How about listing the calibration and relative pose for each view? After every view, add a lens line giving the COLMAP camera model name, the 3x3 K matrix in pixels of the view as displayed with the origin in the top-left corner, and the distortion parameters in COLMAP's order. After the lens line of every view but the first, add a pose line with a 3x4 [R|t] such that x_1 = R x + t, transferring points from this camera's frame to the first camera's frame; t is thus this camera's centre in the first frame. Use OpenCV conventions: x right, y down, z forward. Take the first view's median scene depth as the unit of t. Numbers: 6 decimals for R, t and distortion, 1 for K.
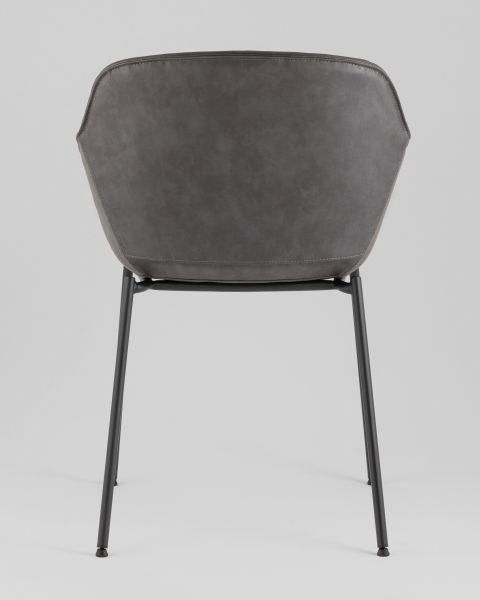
lens RADIAL K [[2112.7, 0, 240.0], [0, 2112.7, 300.0], [0, 0, 1]] dist [-0.211094, -0.591730]
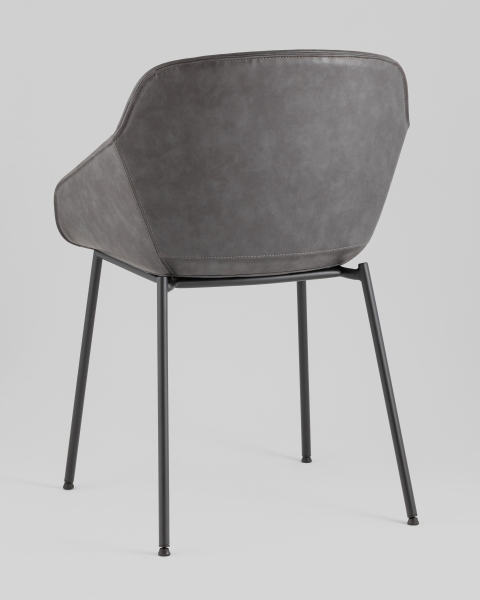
lens RADIAL K [[2112.7, 0, 240.0], [0, 2112.7, 300.0], [0, 0, 1]] dist [-0.211094, -0.591730]
pose [[0.922691, -0.068528, 0.379402, -0.410680], [0.065222, 0.997637, 0.021579, -0.019668], [-0.379984, 0.004835, 0.924980, 0.056348]]
